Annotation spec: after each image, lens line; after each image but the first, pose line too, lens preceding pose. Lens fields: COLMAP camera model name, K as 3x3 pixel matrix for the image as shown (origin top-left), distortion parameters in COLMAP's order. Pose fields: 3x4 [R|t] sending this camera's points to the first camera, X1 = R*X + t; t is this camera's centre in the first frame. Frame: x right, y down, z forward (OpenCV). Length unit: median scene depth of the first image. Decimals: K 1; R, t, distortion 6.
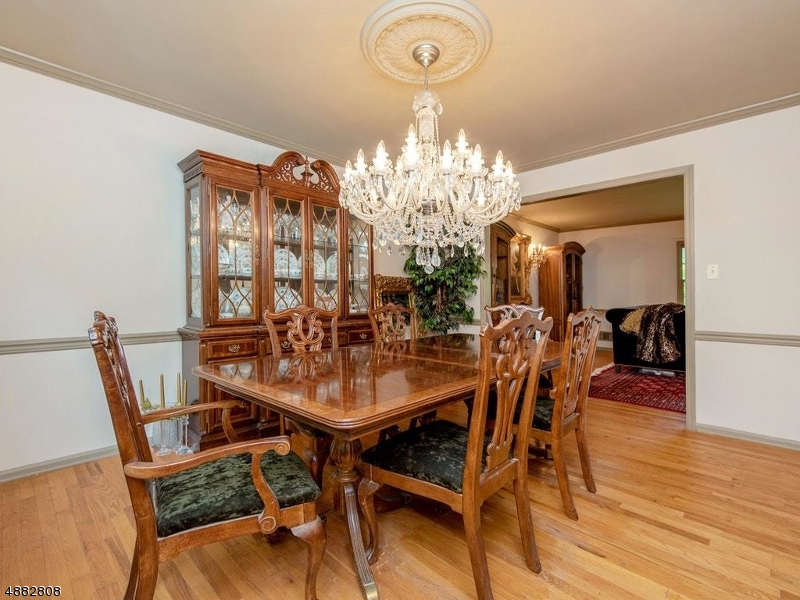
lens RADIAL K [[375.6, 0, 399.6], [0, 375.6, 297.0], [0, 0, 1]] dist [0.001856, 0.000181]
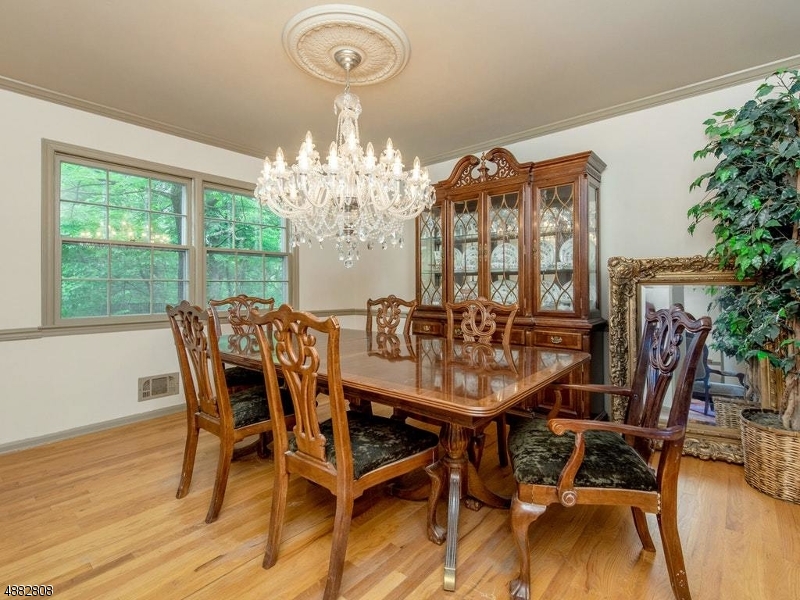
lens RADIAL K [[375.6, 0, 402.9], [0, 375.6, 295.5], [0, 0, 1]] dist [0.001856, 0.000181]
pose [[0.042300, 0.008019, -0.999073, 0.769616], [-0.003096, 0.999964, 0.007896, 0.008284], [0.999100, 0.002759, 0.042323, 0.744327]]
